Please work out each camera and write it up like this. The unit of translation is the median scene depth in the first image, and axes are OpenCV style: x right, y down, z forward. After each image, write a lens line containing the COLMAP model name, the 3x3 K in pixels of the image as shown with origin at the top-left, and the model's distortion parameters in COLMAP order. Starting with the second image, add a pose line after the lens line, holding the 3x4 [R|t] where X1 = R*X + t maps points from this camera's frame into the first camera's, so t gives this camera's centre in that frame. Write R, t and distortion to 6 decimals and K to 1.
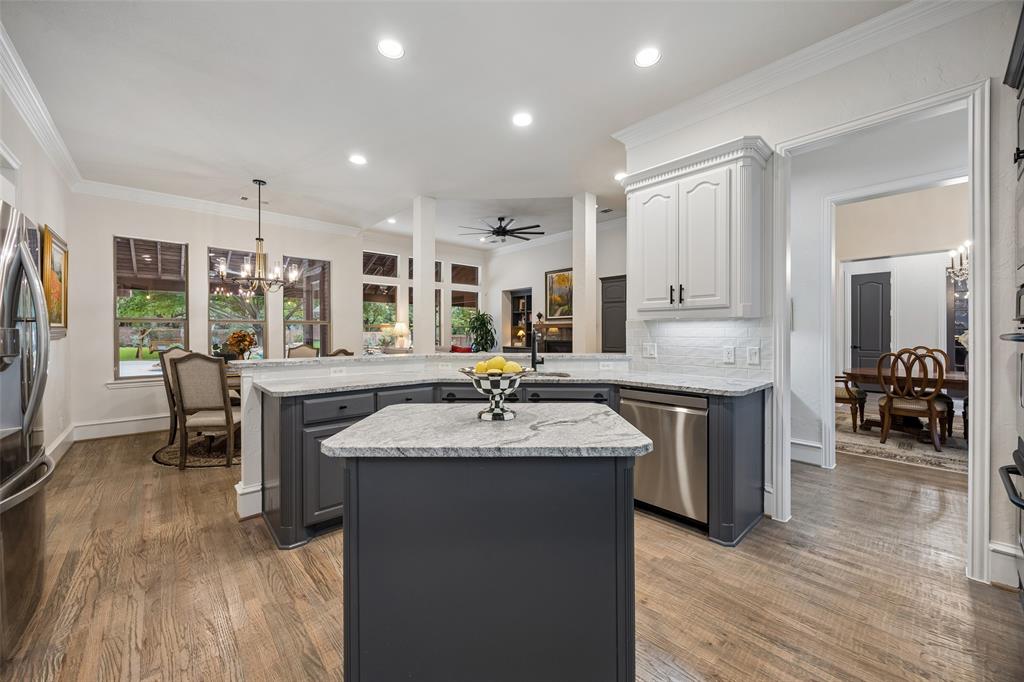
lens RADIAL K [[408.3, 0, 503.9], [0, 408.3, 335.5], [0, 0, 1]] dist [0.004102, 0.000272]
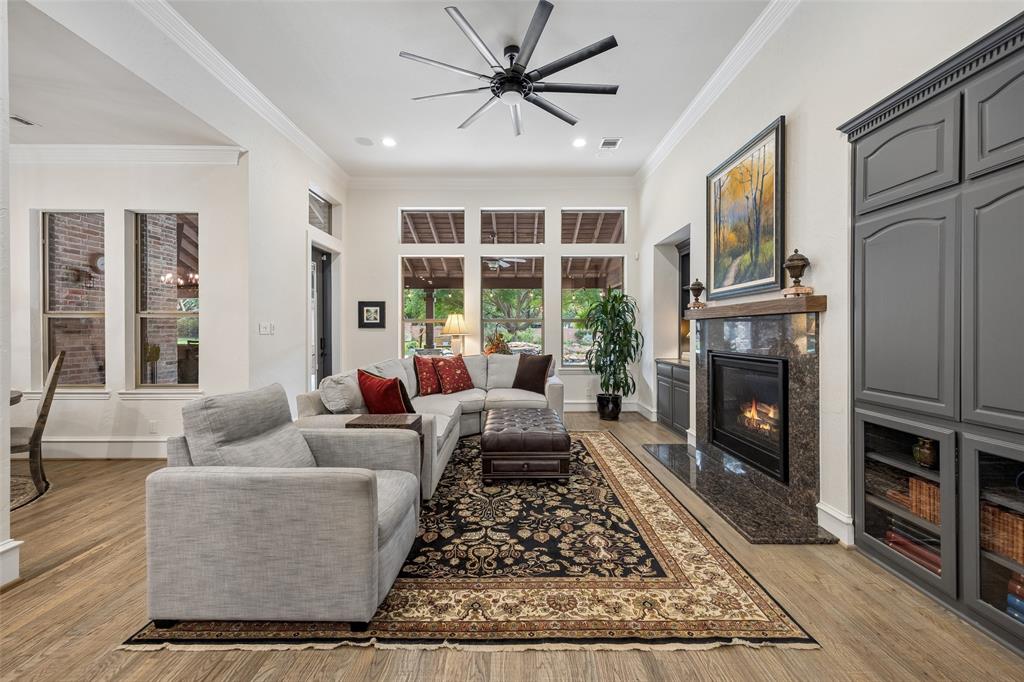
lens RADIAL K [[408.3, 0, 508.5], [0, 408.3, 336.0], [0, 0, 1]] dist [0.004102, 0.000272]
pose [[0.756724, 0.006961, -0.653697, 0.217488], [-0.001443, 0.999959, 0.008977, -0.004497], [0.653732, -0.005850, 0.756703, 0.582111]]
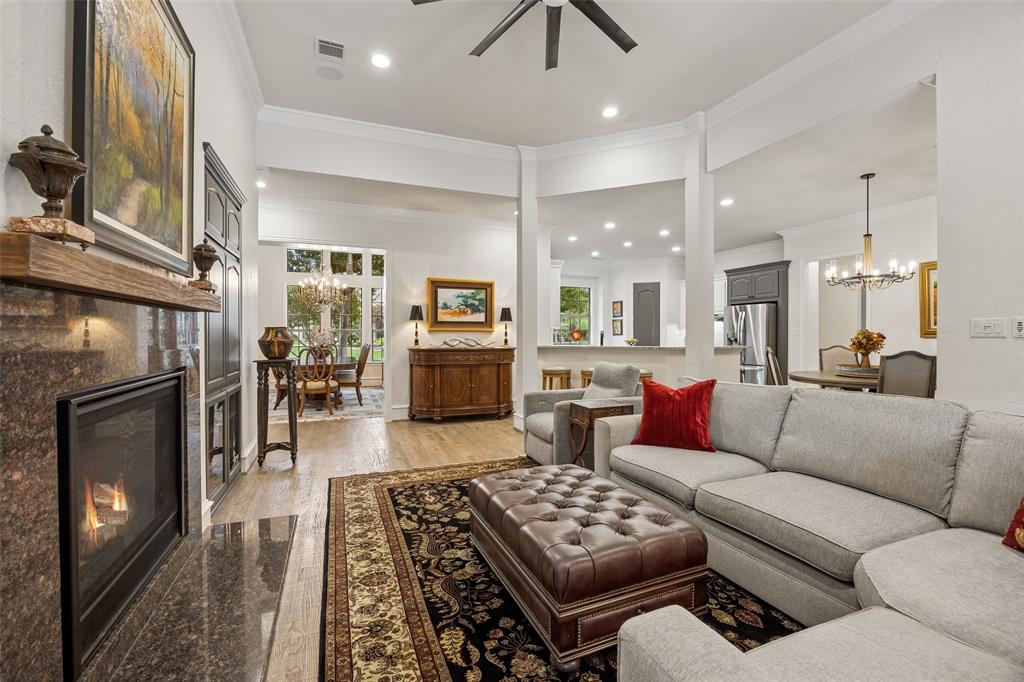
lens RADIAL K [[440.5, 0, 514.3], [0, 440.5, 338.1], [0, 0, 1]] dist [-0.022769, 0.000390]
pose [[-0.952015, -0.003904, 0.306028, -0.060761], [0.000183, 0.999911, 0.013325, -0.005432], [-0.306052, 0.012742, -0.951929, 1.093349]]
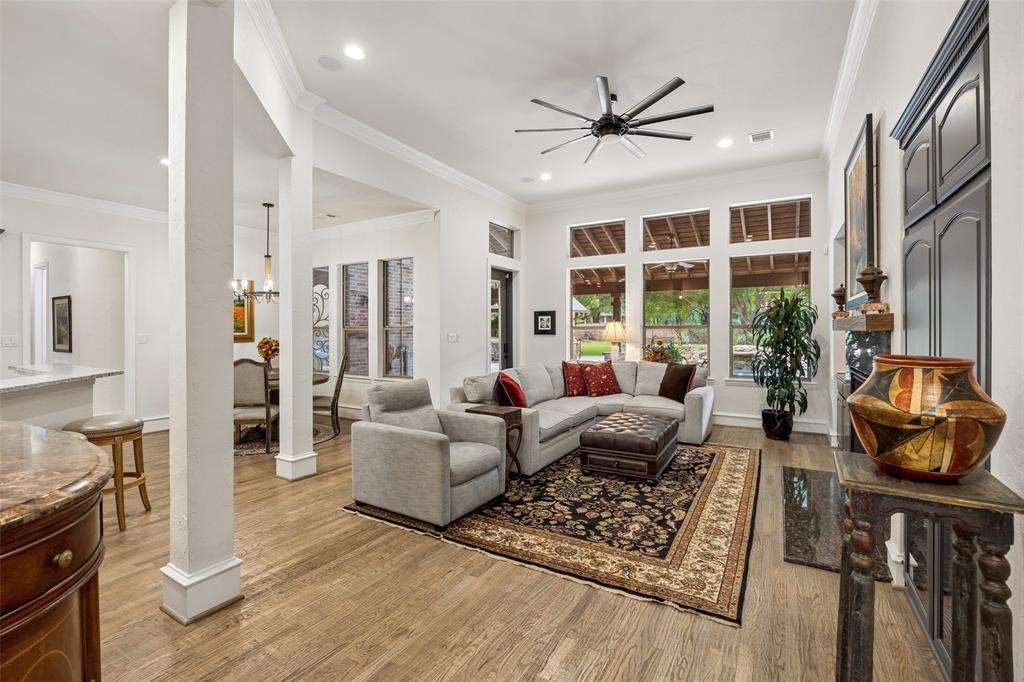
lens RADIAL K [[440.5, 0, 515.5], [0, 440.5, 332.5], [0, 0, 1]] dist [-0.022769, 0.000390]
pose [[0.328387, 0.003611, -0.944536, 0.361732], [0.000931, 0.999991, 0.004147, -0.018048], [0.944543, -0.002241, 0.328381, 0.620905]]
